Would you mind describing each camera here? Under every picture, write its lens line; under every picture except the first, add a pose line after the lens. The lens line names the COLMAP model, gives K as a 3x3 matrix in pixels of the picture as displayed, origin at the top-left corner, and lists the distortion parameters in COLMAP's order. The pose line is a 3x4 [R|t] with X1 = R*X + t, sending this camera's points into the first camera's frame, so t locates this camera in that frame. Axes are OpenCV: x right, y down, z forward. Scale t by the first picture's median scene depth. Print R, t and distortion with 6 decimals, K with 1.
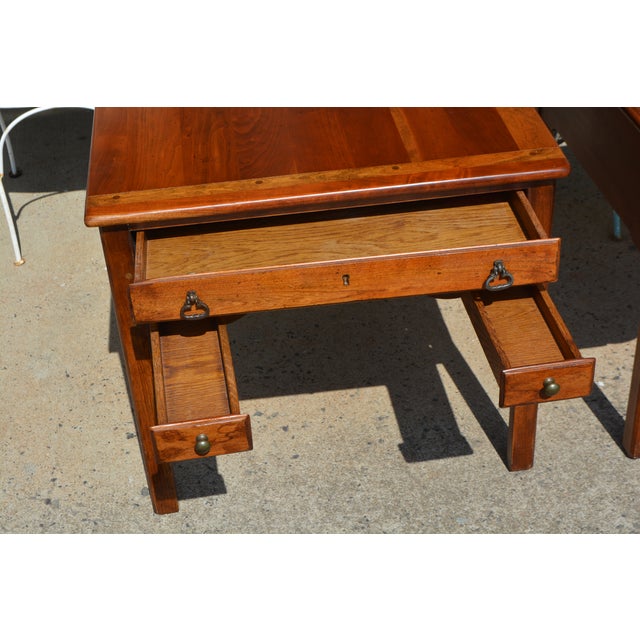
lens RADIAL K [[1116.6, 0, 320.0], [0, 1116.6, 320.0], [0, 0, 1]] dist [0.004652, -0.011103]
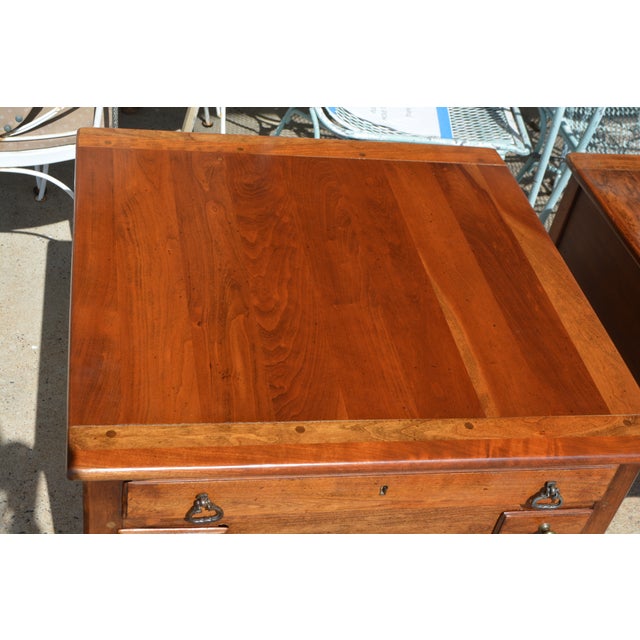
lens RADIAL K [[944.6, 0, 320.0], [0, 944.6, 320.0], [0, 0, 1]] dist [-0.010480, -0.040837]
pose [[0.977065, 0.122639, 0.174077, -0.158898], [-0.137214, 0.987752, 0.074278, -0.240635], [-0.162835, -0.096460, 0.981927, 0.355959]]
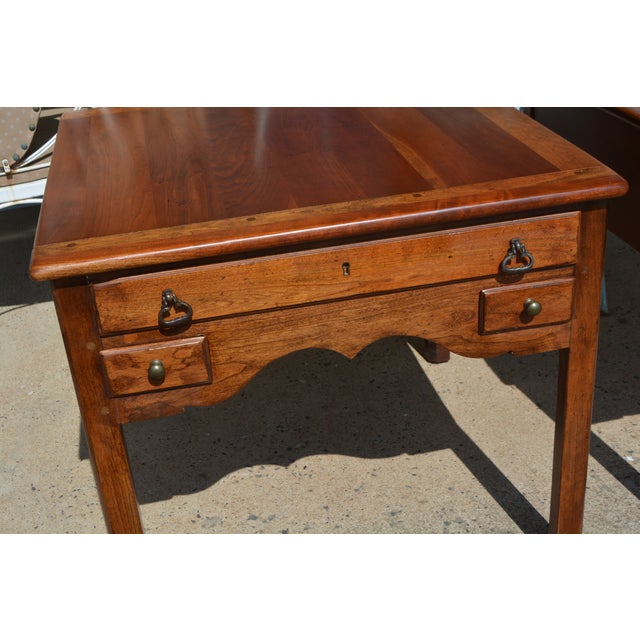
lens RADIAL K [[909.8, 0, 320.0], [0, 909.8, 320.0], [0, 0, 1]] dist [-0.013823, -0.052597]
pose [[0.996850, -0.053657, 0.058400, -0.045920], [0.061053, 0.989195, -0.133290, 0.037253], [-0.050617, 0.136435, 0.989355, 0.350533]]
